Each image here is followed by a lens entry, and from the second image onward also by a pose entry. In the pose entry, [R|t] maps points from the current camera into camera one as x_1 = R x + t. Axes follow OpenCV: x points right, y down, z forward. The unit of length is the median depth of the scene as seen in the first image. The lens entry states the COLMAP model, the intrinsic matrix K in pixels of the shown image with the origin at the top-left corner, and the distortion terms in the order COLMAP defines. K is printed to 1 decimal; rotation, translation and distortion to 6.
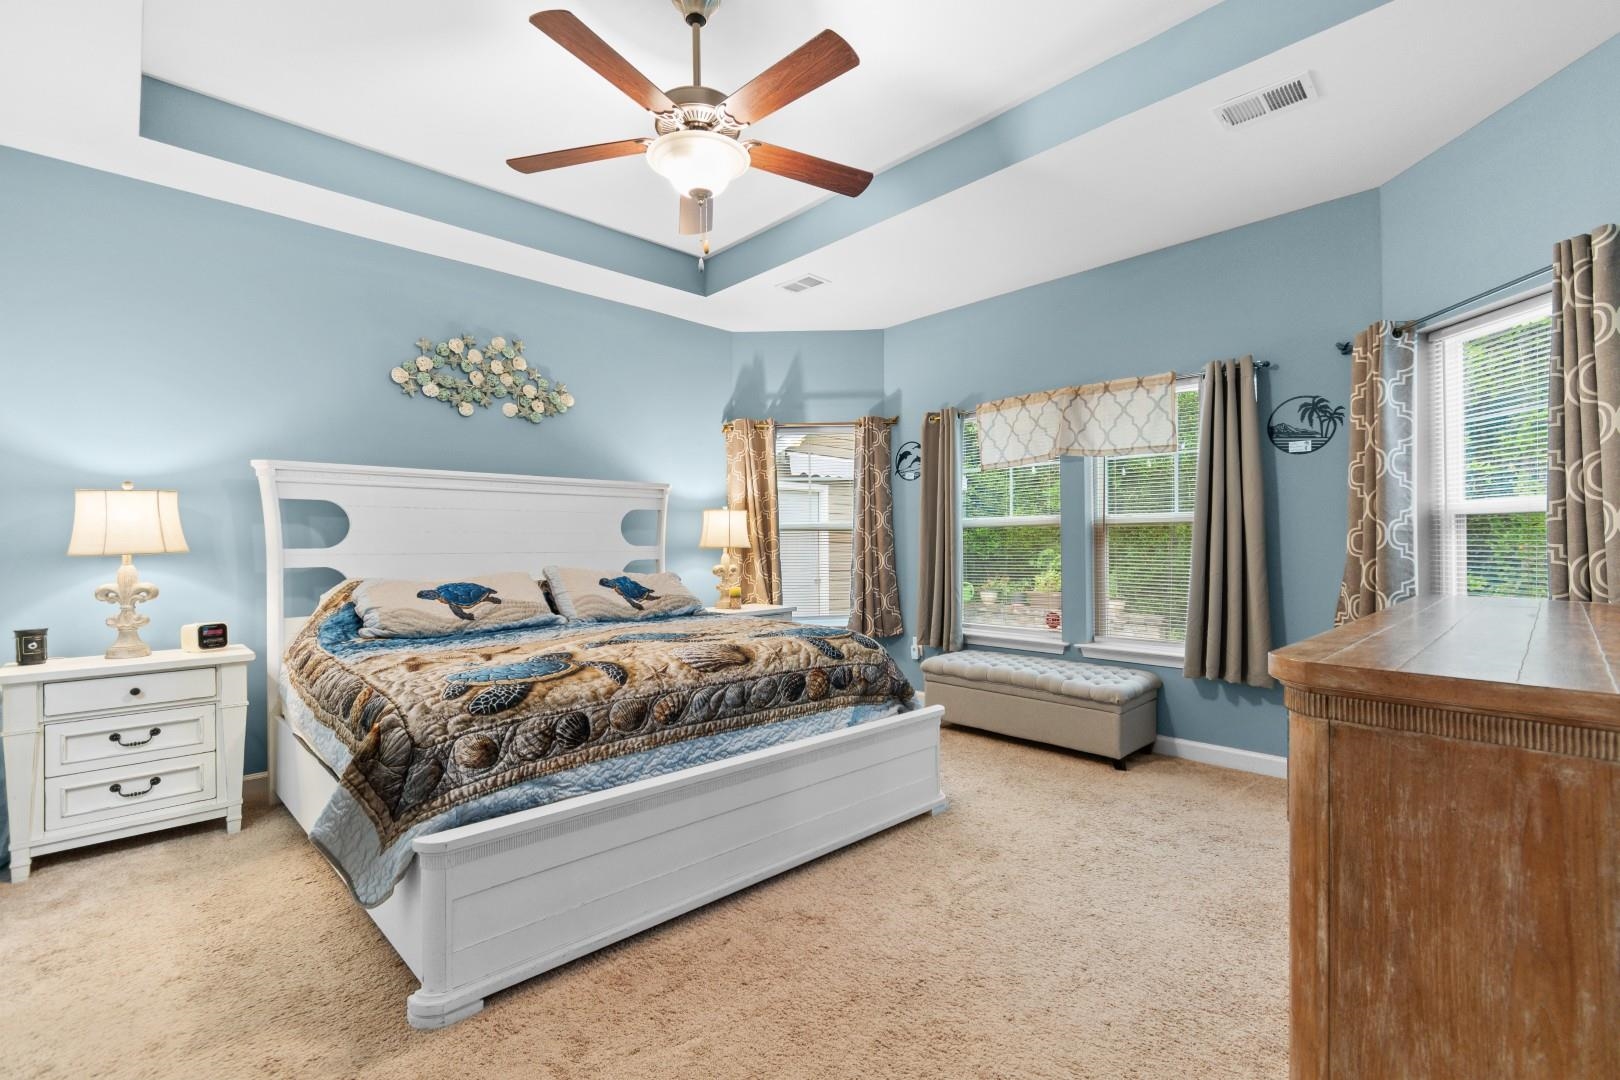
lens RADIAL K [[708.5, 0, 820.8], [0, 708.5, 538.2], [0, 0, 1]] dist [0.002066, -0.001966]
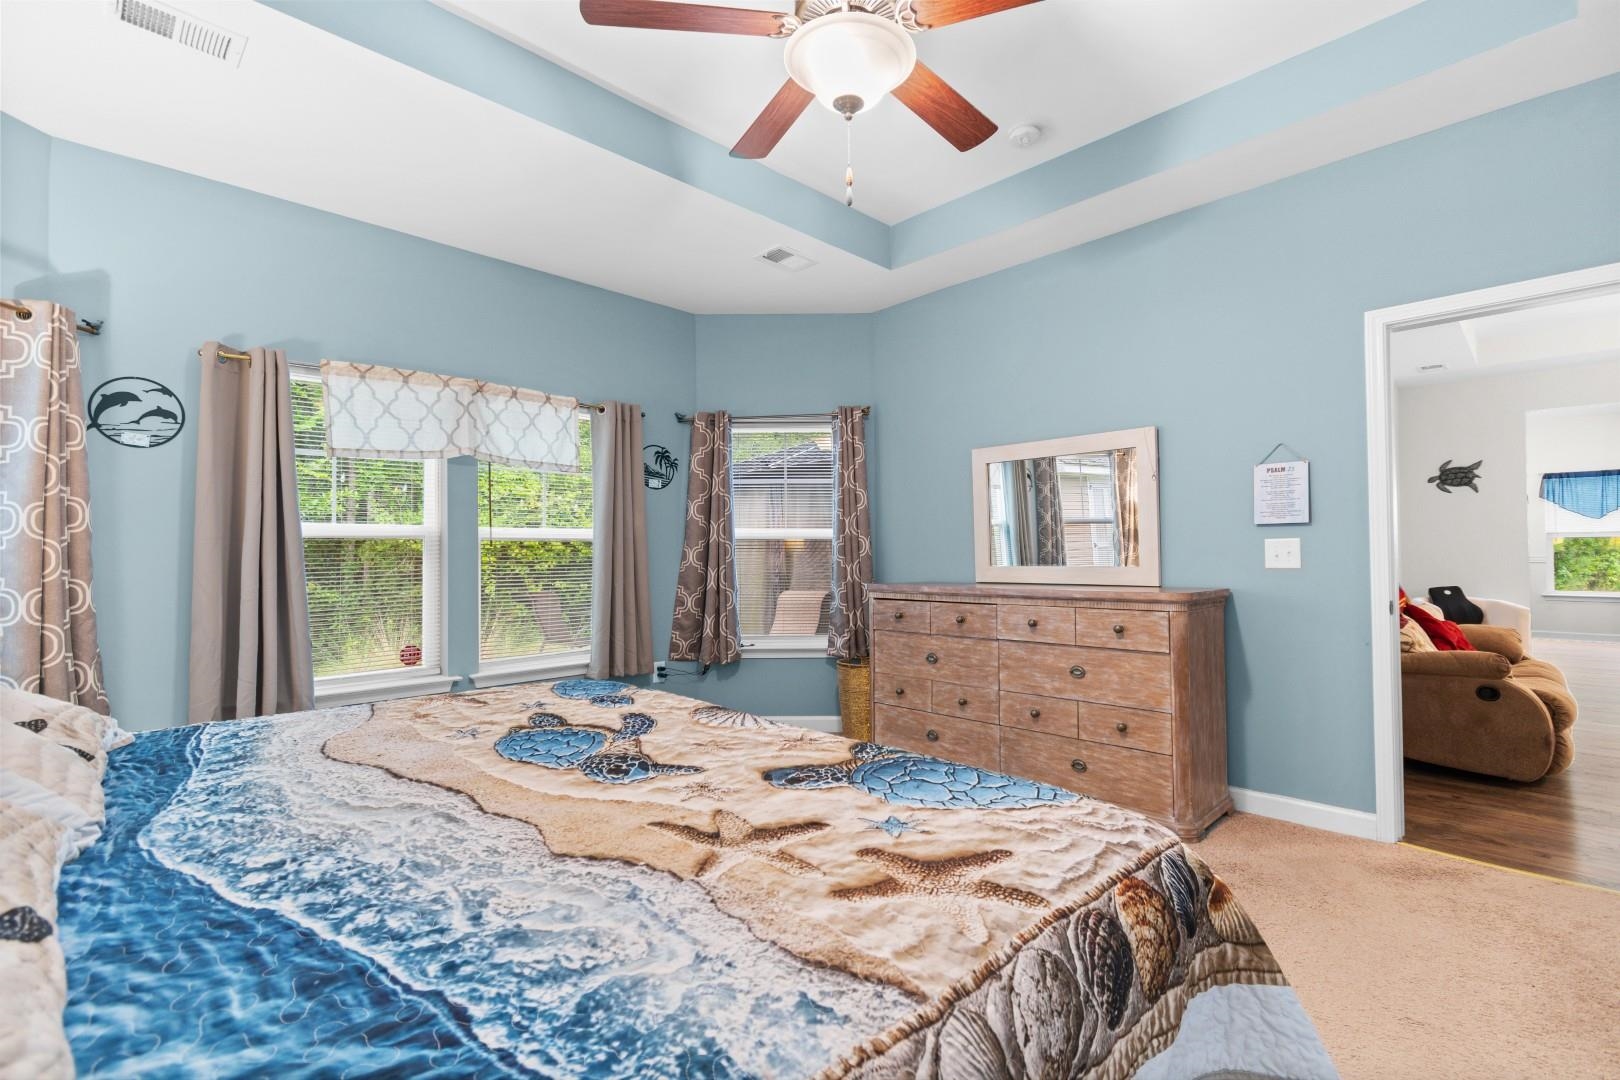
lens RADIAL K [[708.5, 0, 824.6], [0, 708.5, 541.2], [0, 0, 1]] dist [0.002066, -0.001966]
pose [[-0.021251, 0.016923, 0.999631, -0.502774], [0.000285, 0.999857, -0.016920, 0.000436], [-0.999774, -0.000075, -0.021252, 0.558111]]
